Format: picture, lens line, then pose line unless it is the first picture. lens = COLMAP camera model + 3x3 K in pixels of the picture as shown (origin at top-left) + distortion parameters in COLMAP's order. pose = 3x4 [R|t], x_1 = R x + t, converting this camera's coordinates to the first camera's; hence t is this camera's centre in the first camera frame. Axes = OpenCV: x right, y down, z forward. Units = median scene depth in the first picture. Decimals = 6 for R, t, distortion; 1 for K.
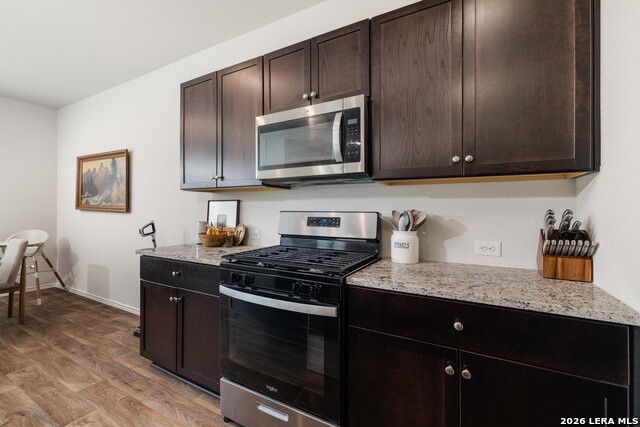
lens RADIAL K [[281.1, 0, 319.9], [0, 281.1, 208.6], [0, 0, 1]] dist [0.001658, 0.000334]
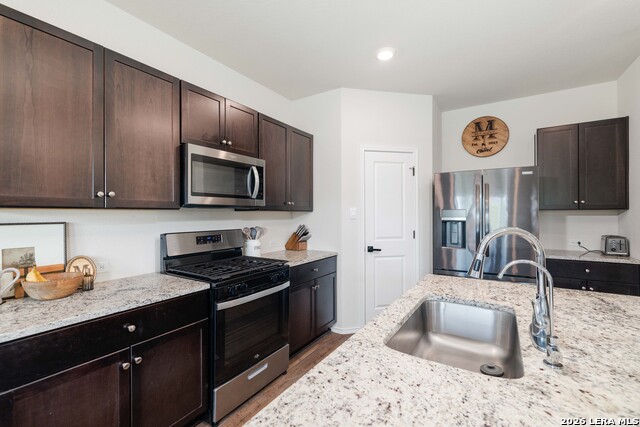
lens RADIAL K [[285.5, 0, 320.0], [0, 285.5, 213.5], [0, 0, 1]] dist [0.001330, 0.000311]
pose [[0.052510, -0.003278, 0.998615, -1.243976], [-0.001354, 0.999993, 0.003354, -0.073203], [-0.998619, -0.001528, 0.052506, 0.464953]]
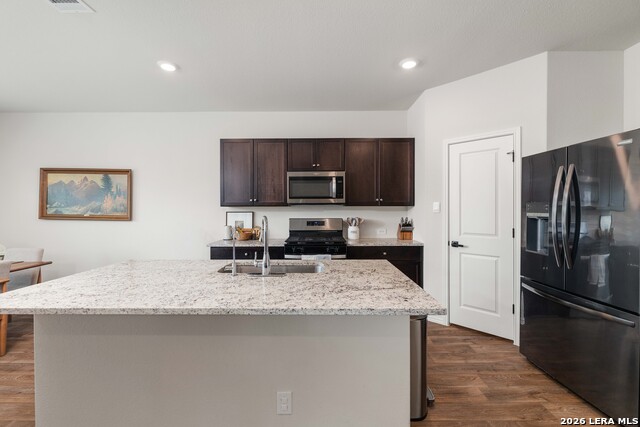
lens RADIAL K [[281.1, 0, 319.9], [0, 281.1, 208.6], [0, 0, 1]] dist [0.001658, 0.000334]
pose [[0.867733, -0.007469, 0.496975, -1.014473], [0.004778, 0.999966, 0.006684, -0.077235], [-0.497008, -0.003426, 0.867739, -0.830141]]
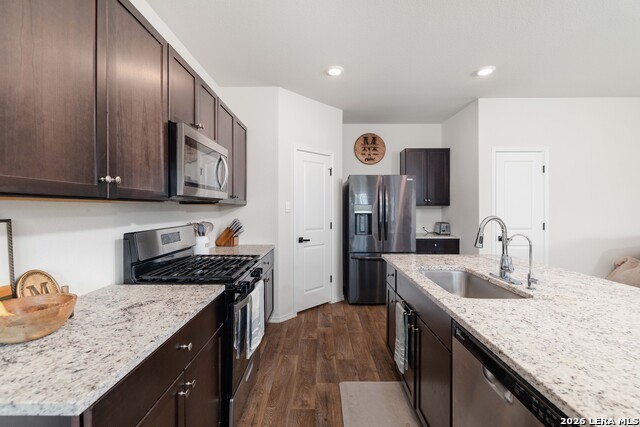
lens RADIAL K [[281.1, 0, 319.9], [0, 281.1, 208.6], [0, 0, 1]] dist [0.001658, 0.000334]
pose [[-0.499000, -0.007535, 0.866569, -1.180313], [-0.006902, 0.999965, 0.004721, -0.069871], [-0.866575, -0.003625, -0.499034, 1.092532]]
